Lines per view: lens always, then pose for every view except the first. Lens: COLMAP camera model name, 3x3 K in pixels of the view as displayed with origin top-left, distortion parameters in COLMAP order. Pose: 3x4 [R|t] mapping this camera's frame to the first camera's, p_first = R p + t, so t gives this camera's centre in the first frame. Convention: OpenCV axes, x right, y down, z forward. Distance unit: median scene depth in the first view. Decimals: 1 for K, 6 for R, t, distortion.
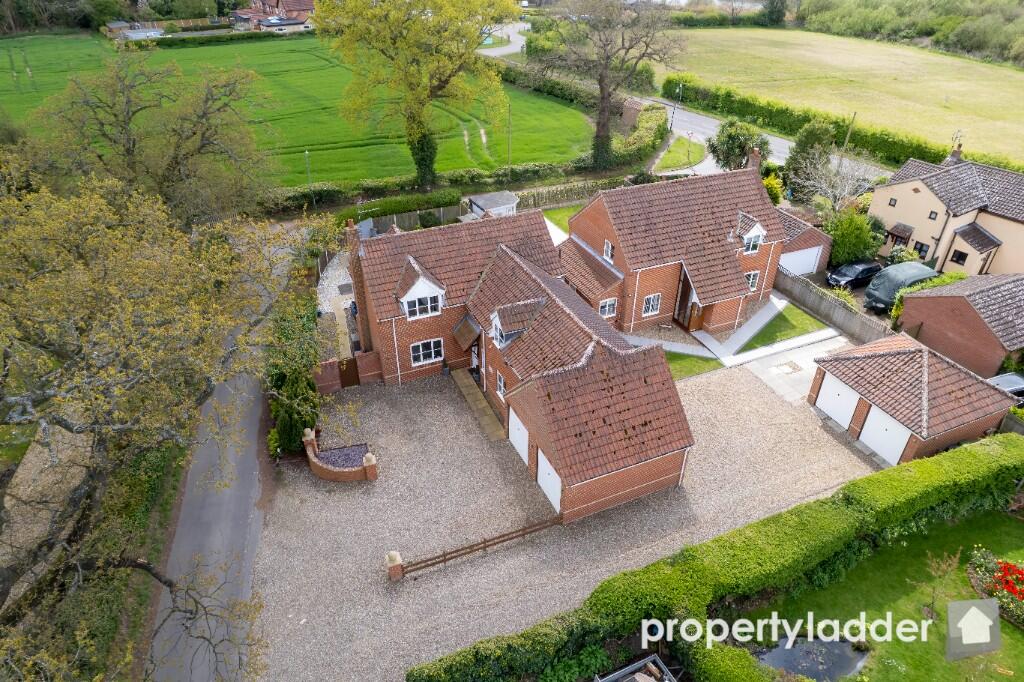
lens RADIAL K [[656.8, 0, 512.0], [0, 656.8, 341.0], [0, 0, 1]] dist [-0.071783, 0.062776]
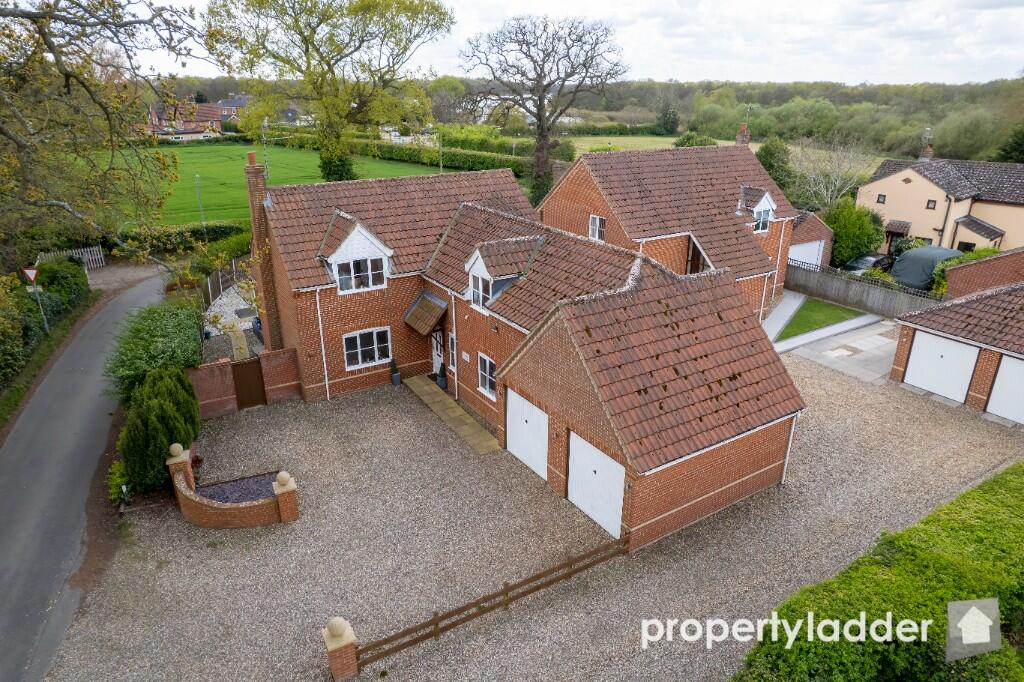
lens RADIAL K [[656.8, 0, 512.0], [0, 656.8, 341.0], [0, 0, 1]] dist [-0.071783, 0.062776]
pose [[0.988905, -0.054963, 0.138009, -0.076935], [0.081954, 0.976718, -0.198255, 0.162370], [-0.123899, 0.207366, 0.970386, 0.327531]]
